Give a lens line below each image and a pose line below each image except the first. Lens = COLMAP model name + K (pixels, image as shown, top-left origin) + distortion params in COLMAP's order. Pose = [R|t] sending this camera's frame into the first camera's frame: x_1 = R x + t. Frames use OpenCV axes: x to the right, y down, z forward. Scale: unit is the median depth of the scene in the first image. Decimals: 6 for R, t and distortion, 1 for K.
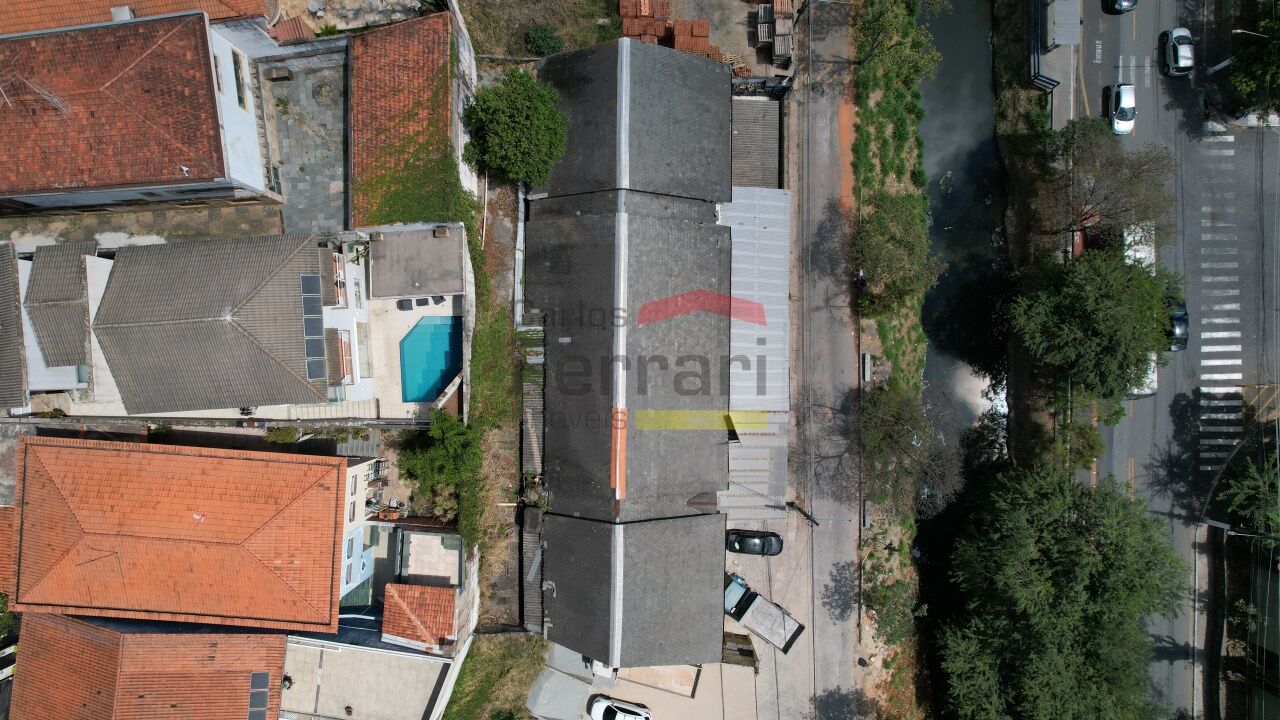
lens RADIAL K [[817.1, 0, 644.3], [0, 817.1, 367.2], [0, 0, 1]] dist [-0.073787, 0.060668]
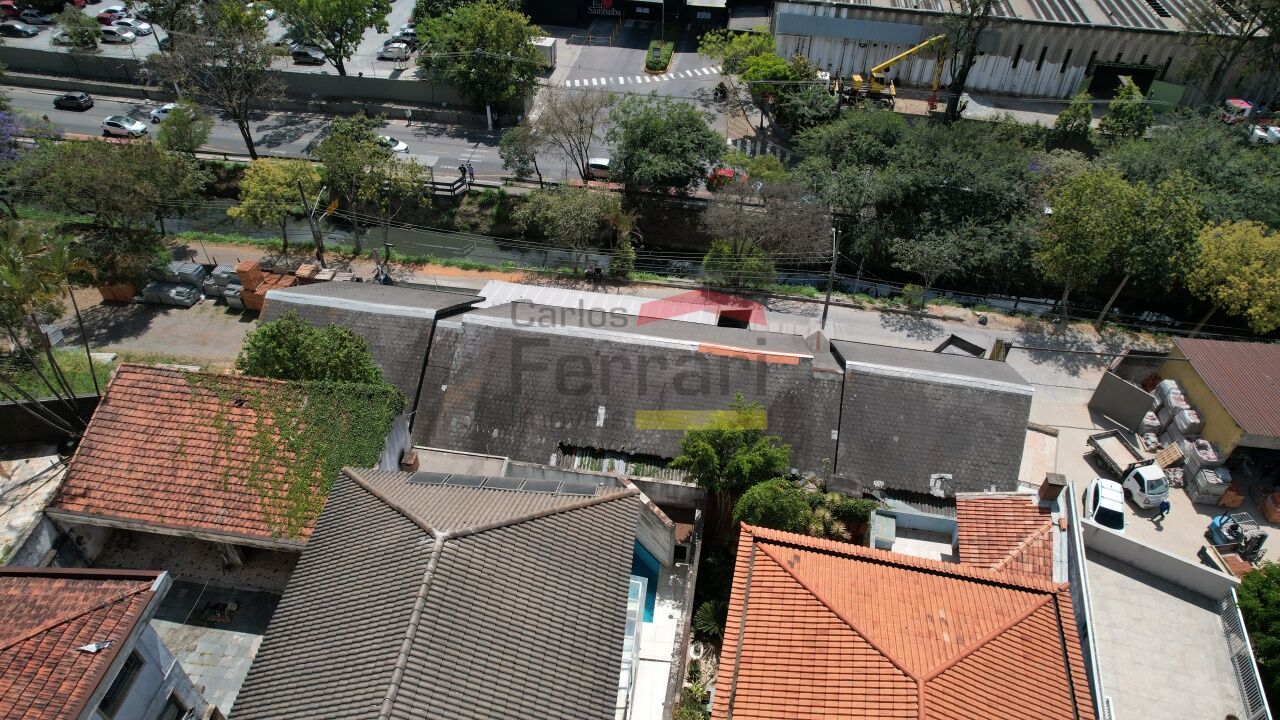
lens RADIAL K [[817.1, 0, 644.3], [0, 817.1, 367.2], [0, 0, 1]] dist [-0.073787, 0.060668]
pose [[0.151355, -0.651953, 0.743000, -0.600349], [0.988326, 0.113068, -0.102118, 0.075563], [-0.017434, 0.749782, 0.661456, 0.450456]]
